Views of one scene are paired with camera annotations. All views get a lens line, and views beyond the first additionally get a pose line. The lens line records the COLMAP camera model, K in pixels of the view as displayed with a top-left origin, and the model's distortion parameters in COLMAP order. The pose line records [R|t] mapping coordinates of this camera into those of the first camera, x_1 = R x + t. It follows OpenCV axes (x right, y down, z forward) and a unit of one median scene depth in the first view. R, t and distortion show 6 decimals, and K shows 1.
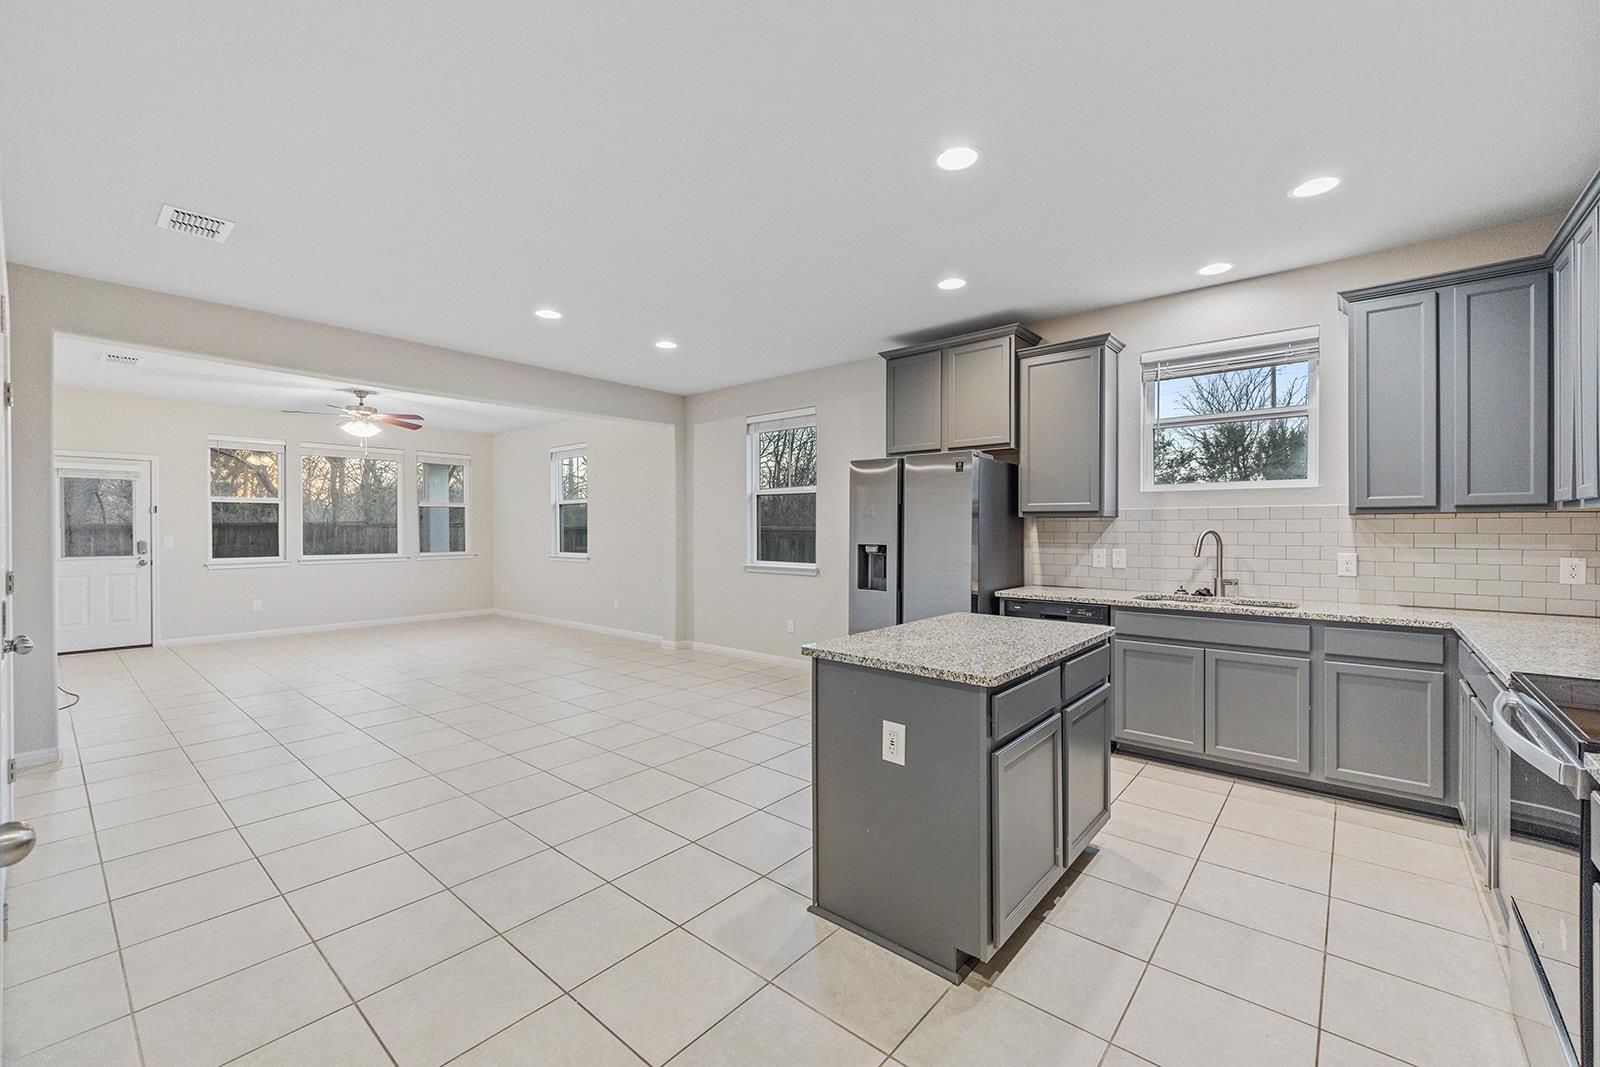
lens RADIAL K [[654.2, 0, 800.8], [0, 654.2, 536.7], [0, 0, 1]] dist [0.001399, -0.001995]
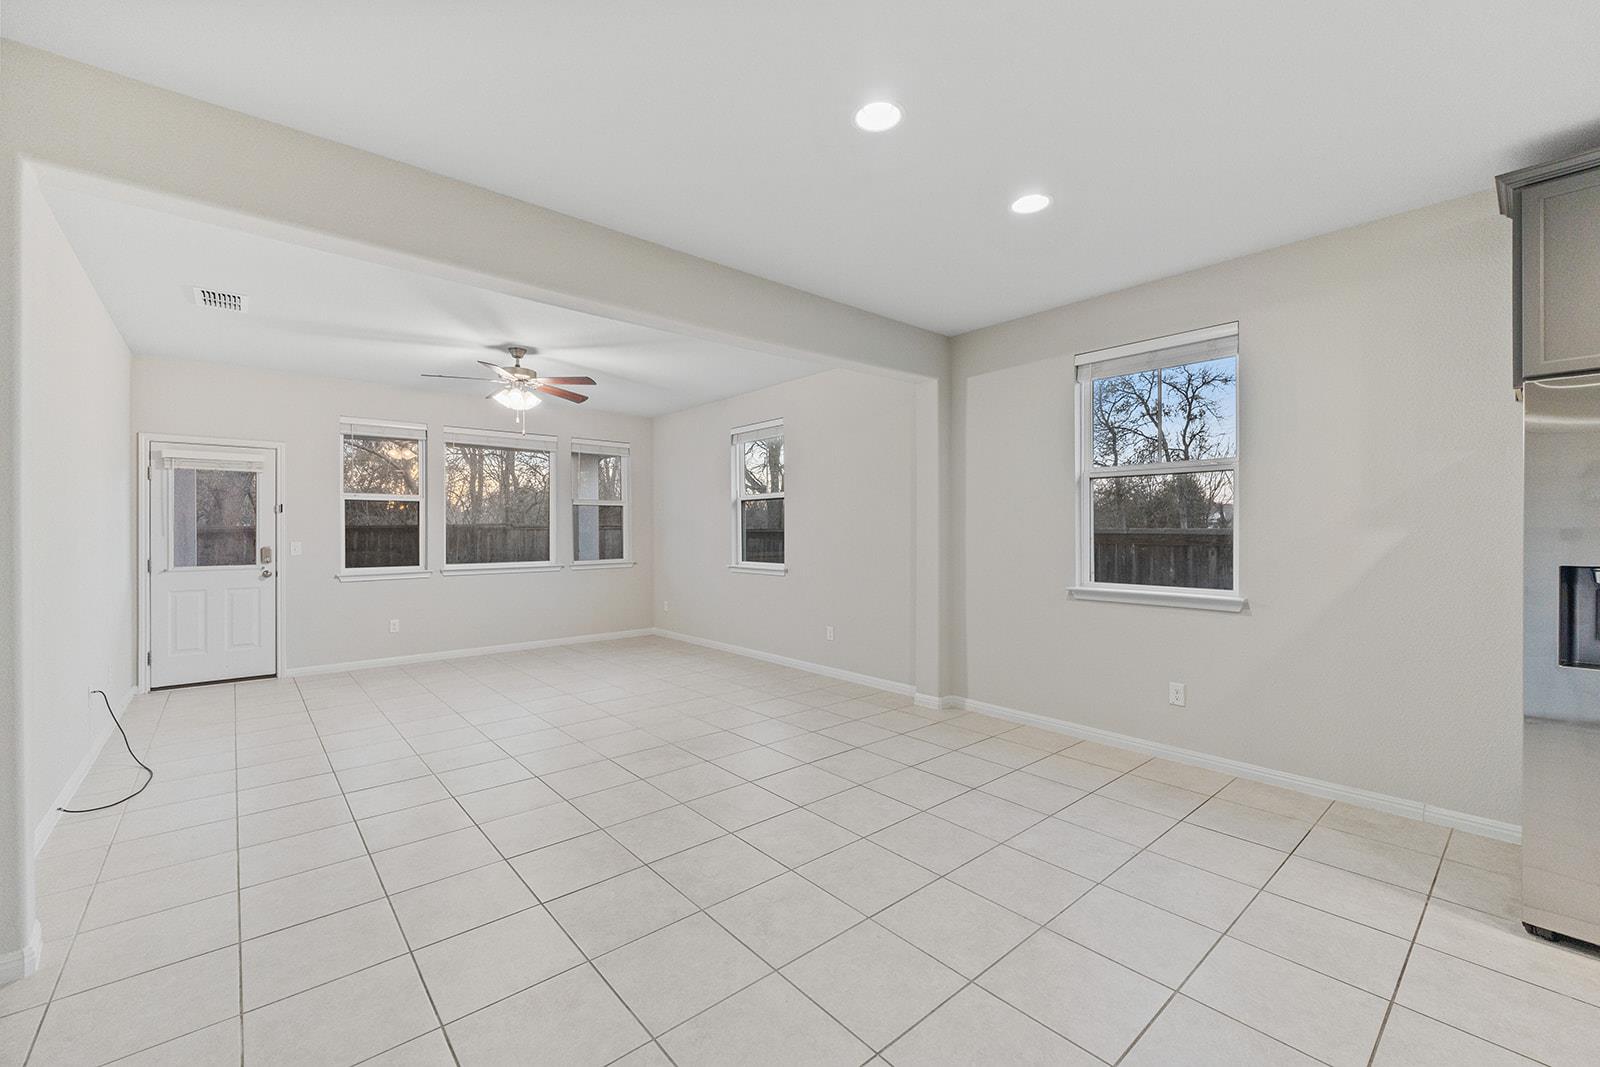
lens RADIAL K [[654.2, 0, 795.4], [0, 654.2, 531.5], [0, 0, 1]] dist [0.001399, -0.001995]
pose [[0.987451, -0.001627, -0.157916, -0.229865], [-0.000191, 0.999934, -0.011500, -0.003940], [0.157924, 0.011385, 0.987386, 0.300097]]
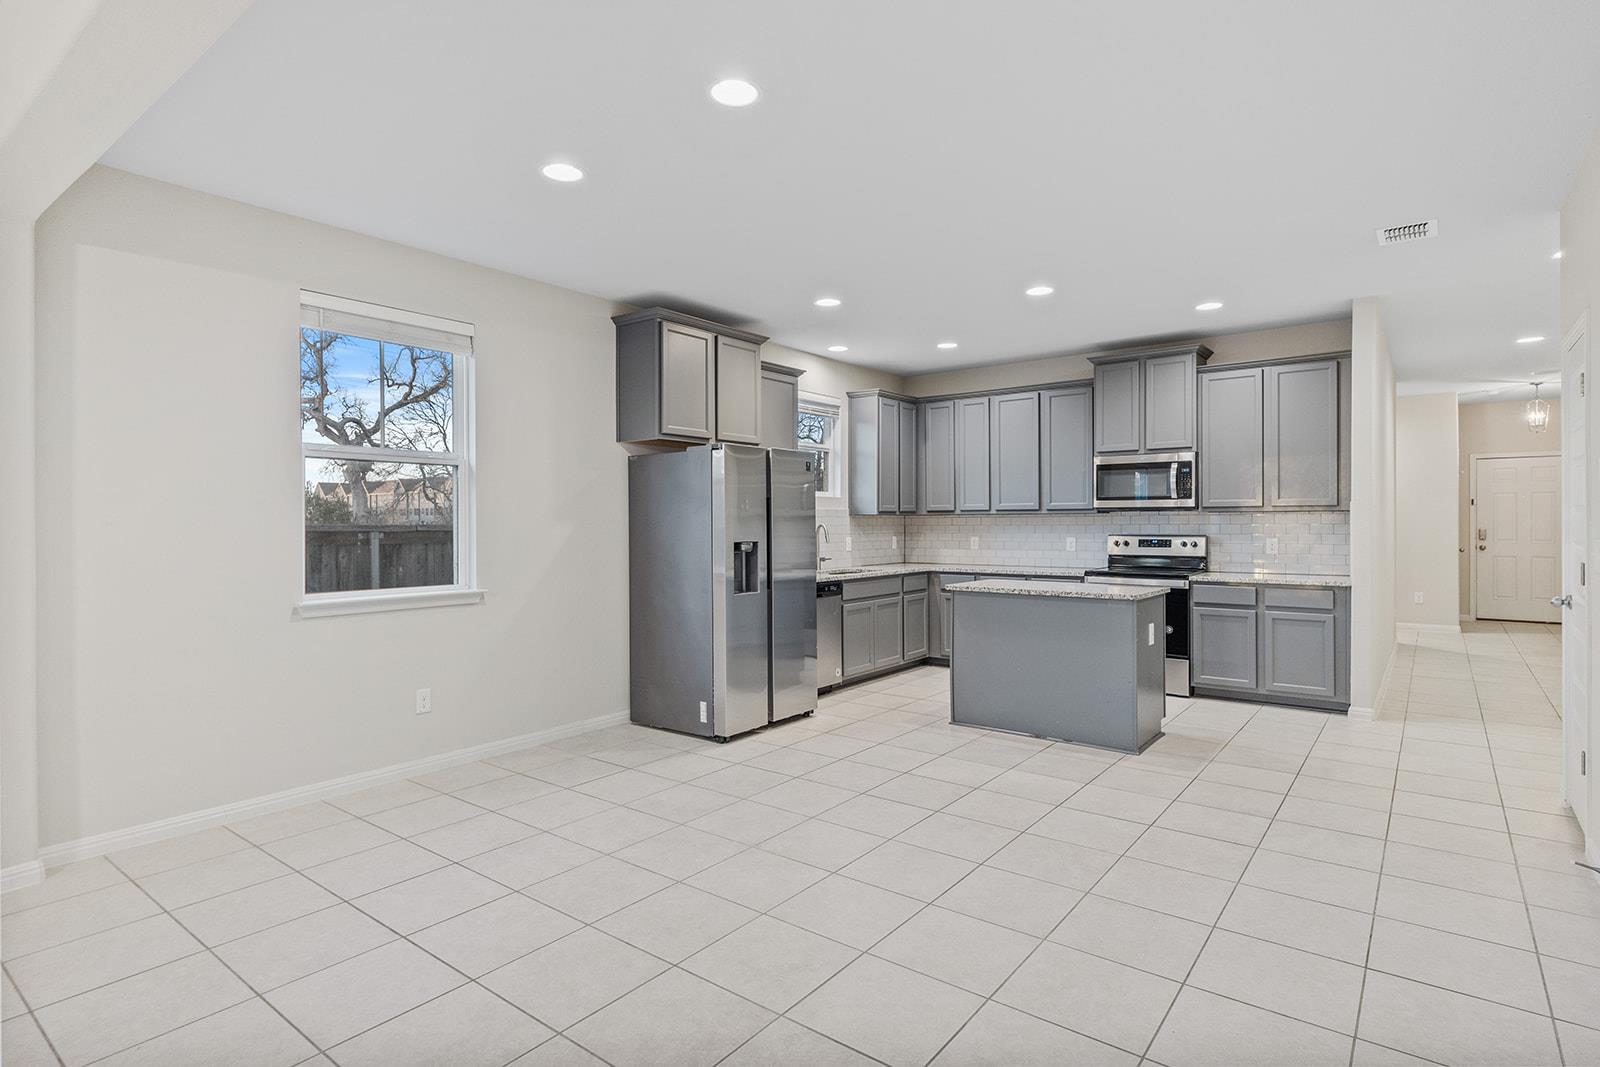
lens RADIAL K [[809.6, 0, 794.4], [0, 809.6, 529.6], [0, 0, 1]] dist [0.003162, 0.000236]
pose [[-0.042716, -0.004398, 0.999078, -0.622569], [0.020305, 0.999780, 0.005269, -0.005238], [-0.998881, 0.020511, -0.042617, 0.612016]]
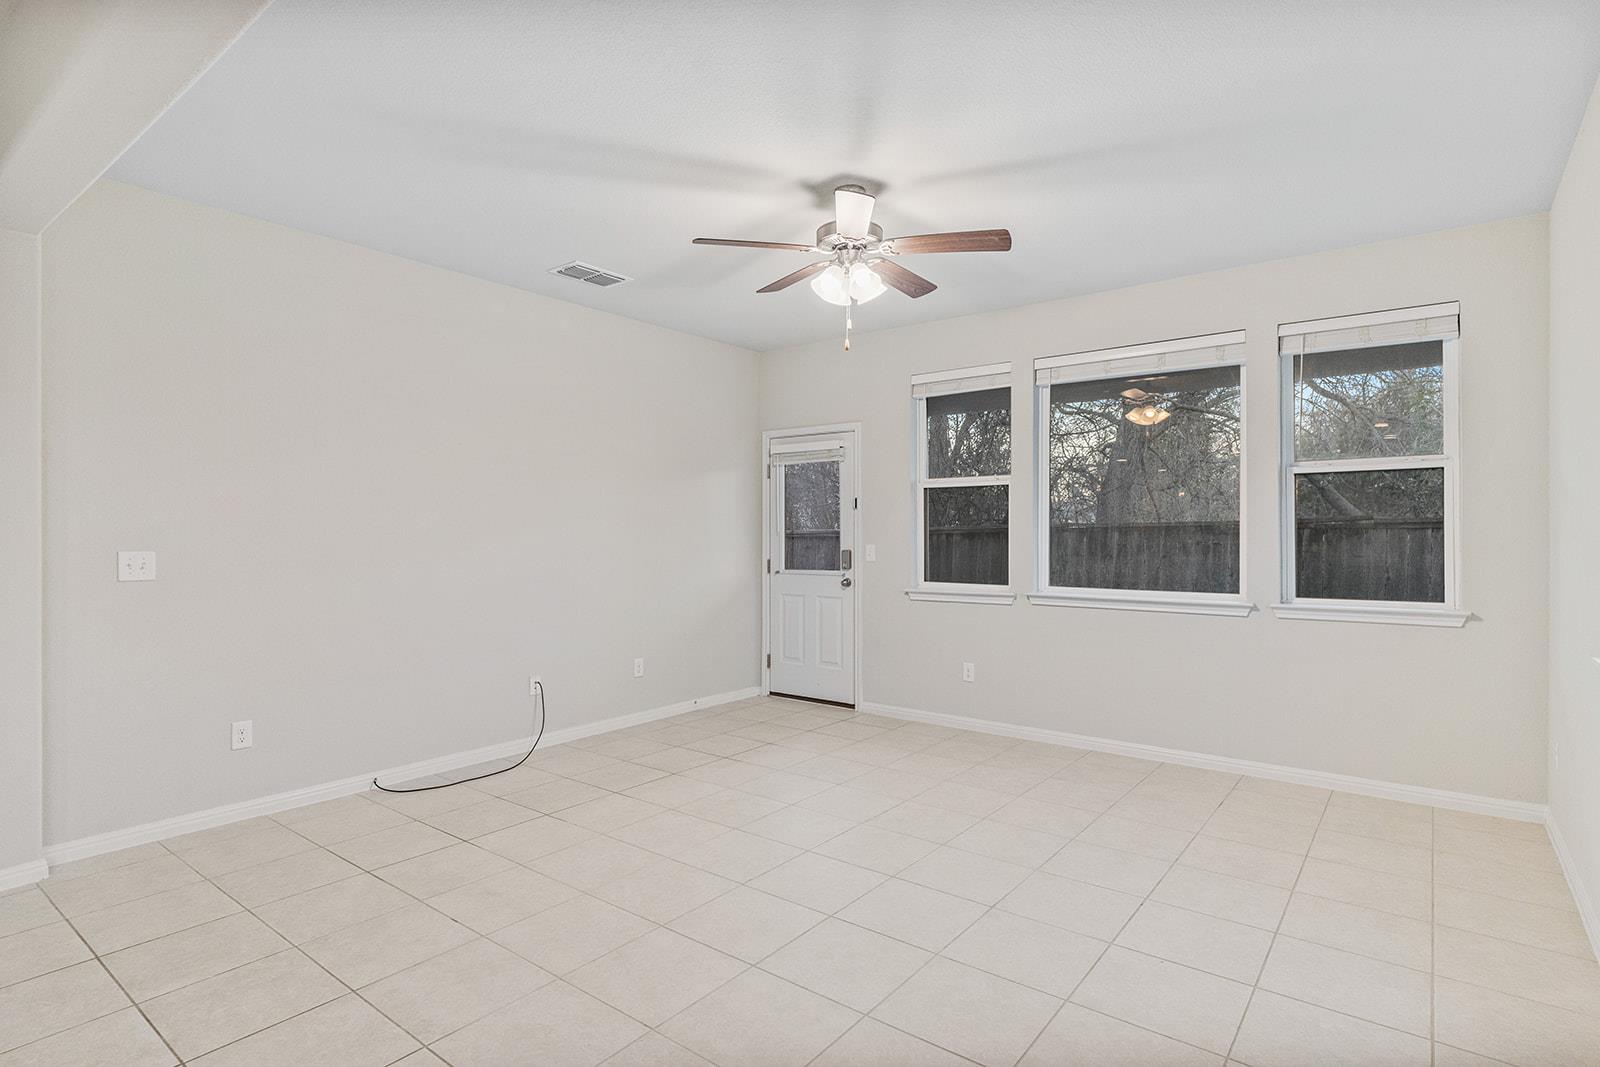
lens RADIAL K [[809.6, 0, 798.8], [0, 809.6, 535.4], [0, 0, 1]] dist [0.003162, 0.000236]
pose [[0.034861, 0.003512, -0.999386, -0.169730], [-0.014795, 0.999886, 0.002998, -0.010943], [0.999283, 0.014681, 0.034909, 0.913319]]
